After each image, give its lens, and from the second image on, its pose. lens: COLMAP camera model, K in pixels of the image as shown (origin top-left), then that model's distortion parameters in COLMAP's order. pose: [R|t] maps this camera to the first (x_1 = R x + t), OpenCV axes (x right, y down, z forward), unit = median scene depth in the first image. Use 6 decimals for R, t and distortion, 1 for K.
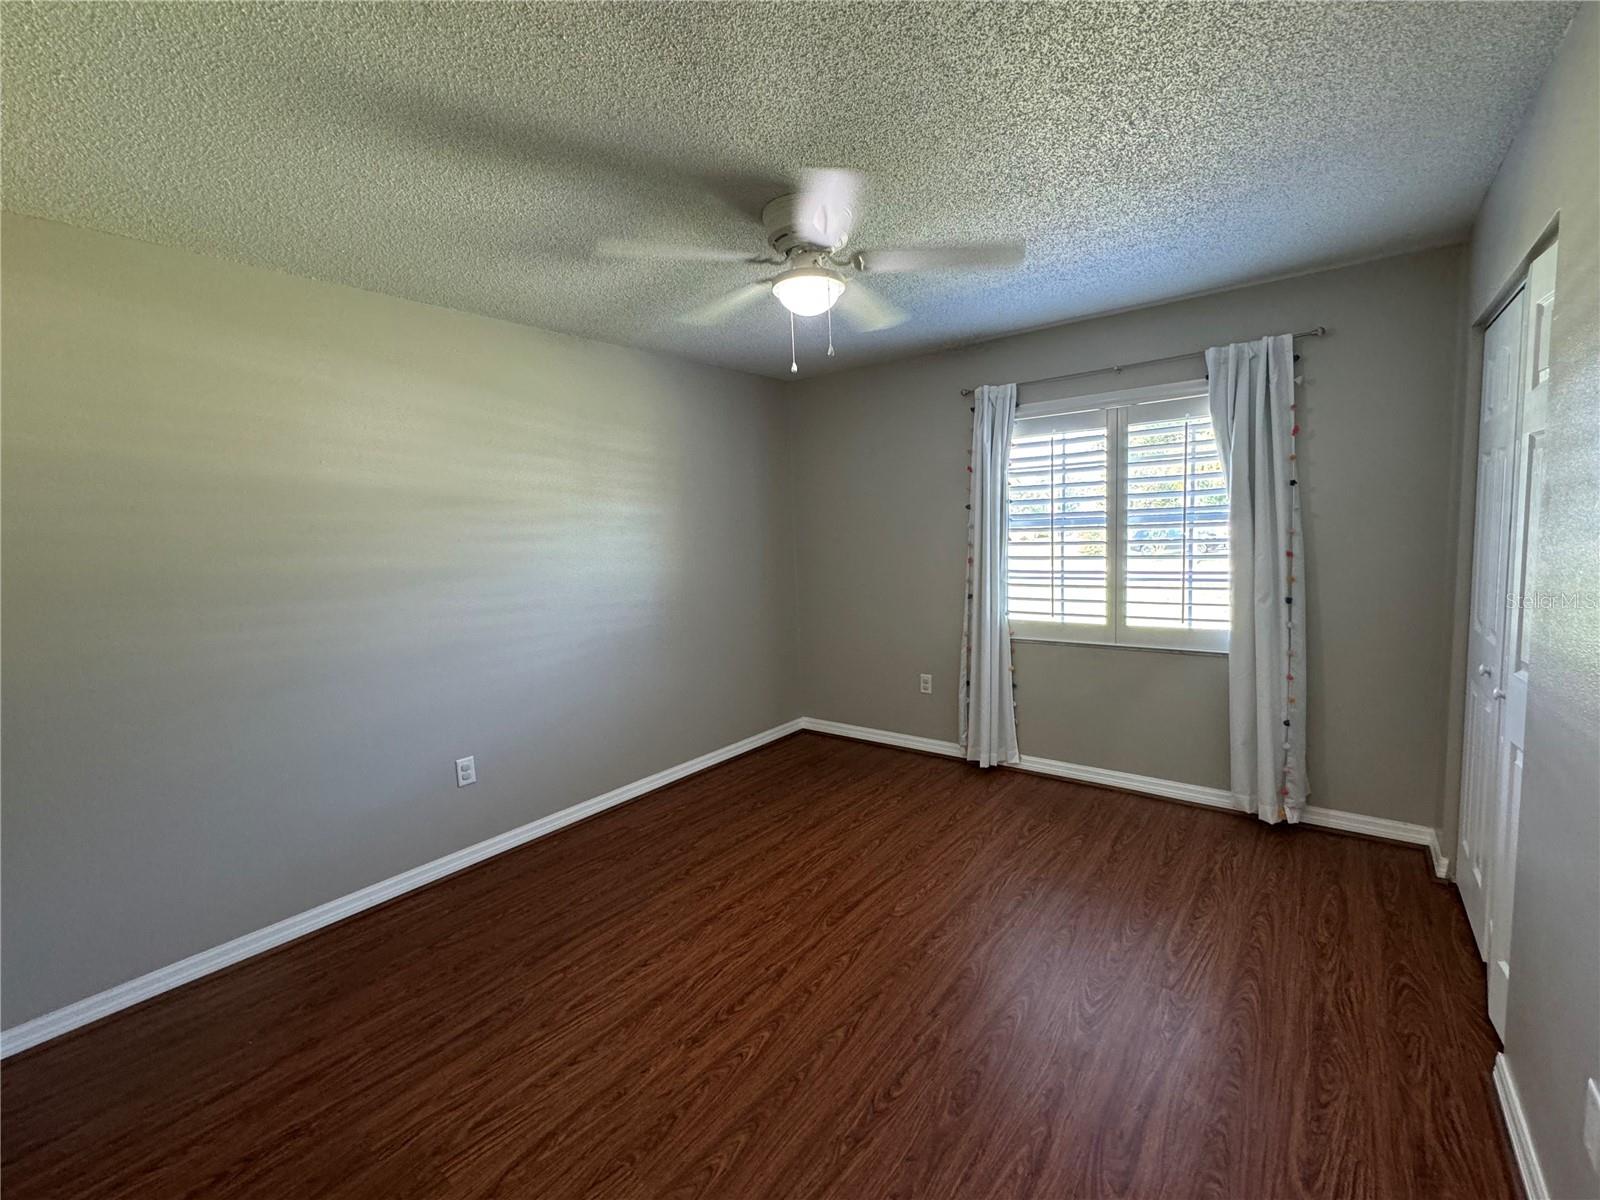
lens RADIAL K [[688.1, 0, 793.1], [0, 688.1, 599.1], [0, 0, 1]] dist [-0.001399, 0.000657]
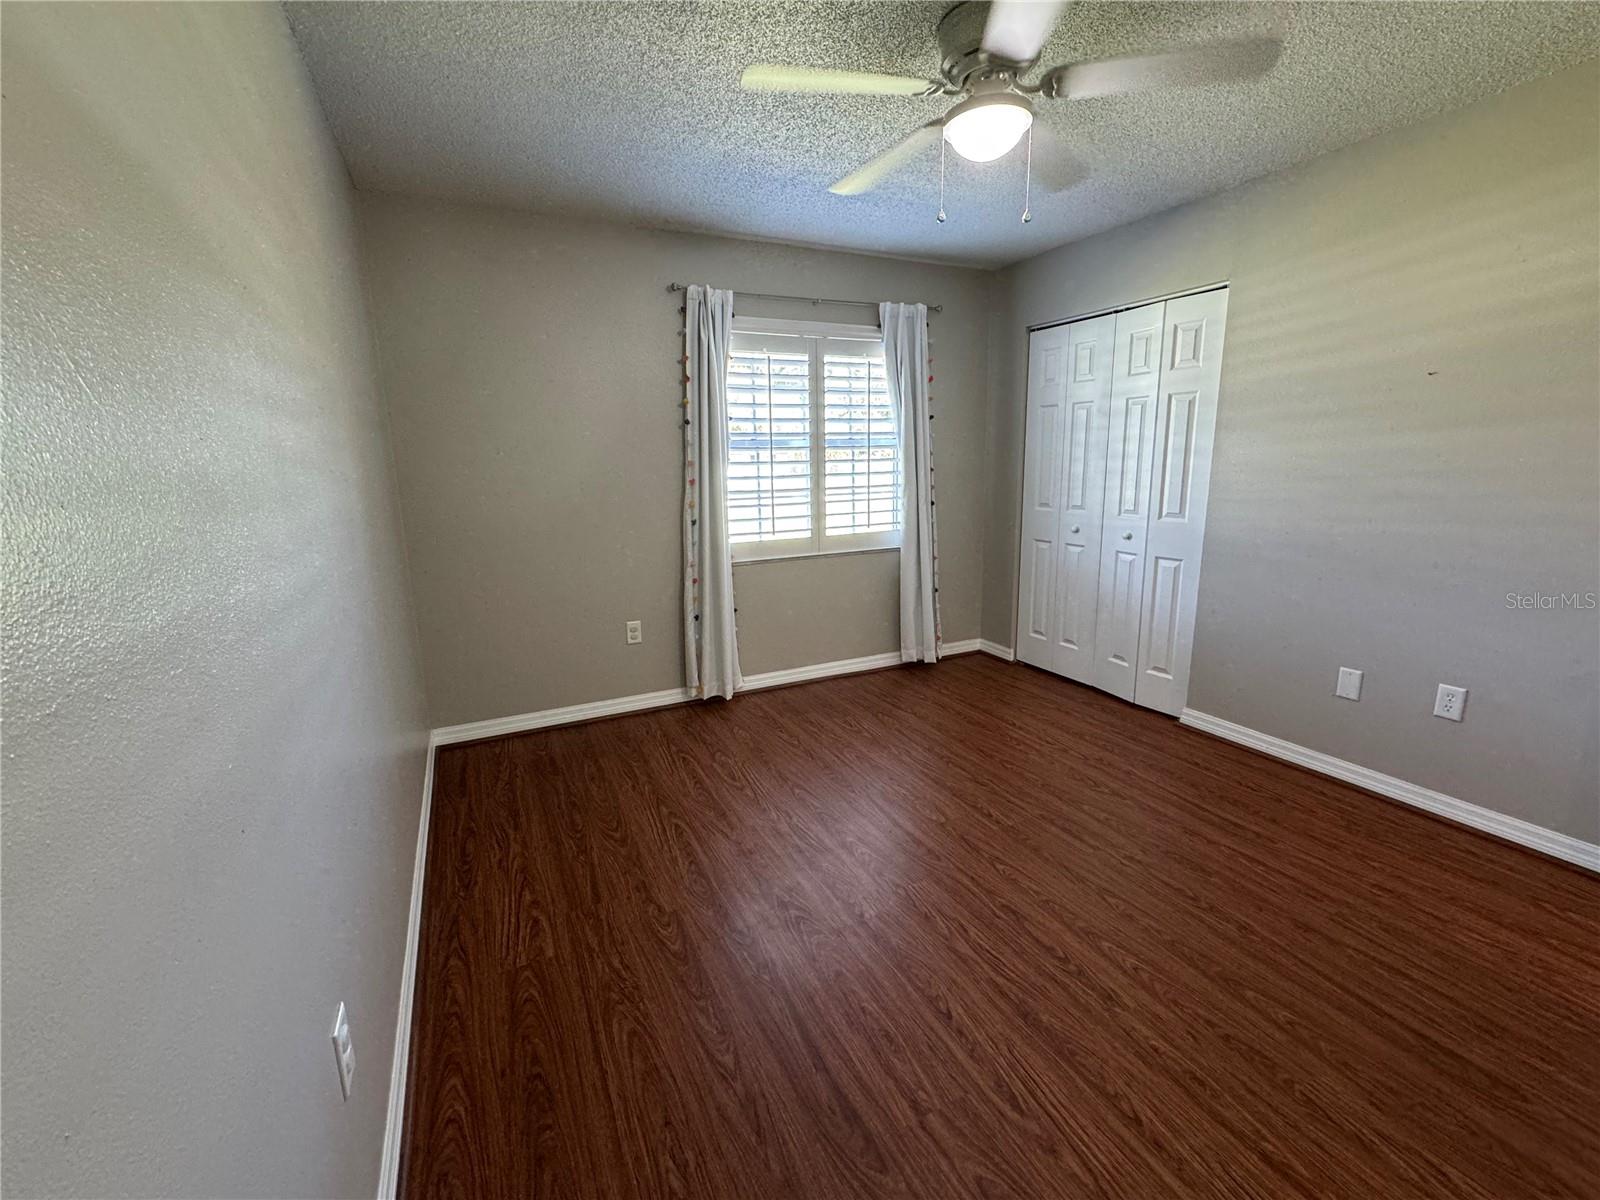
lens RADIAL K [[688.1, 0, 806.7], [0, 688.1, 599.7], [0, 0, 1]] dist [-0.001399, 0.000657]
pose [[0.427381, -0.158168, 0.890128, -0.576436], [0.093518, 0.987030, 0.130486, -0.009012], [-0.899222, 0.027476, 0.436630, 0.538379]]
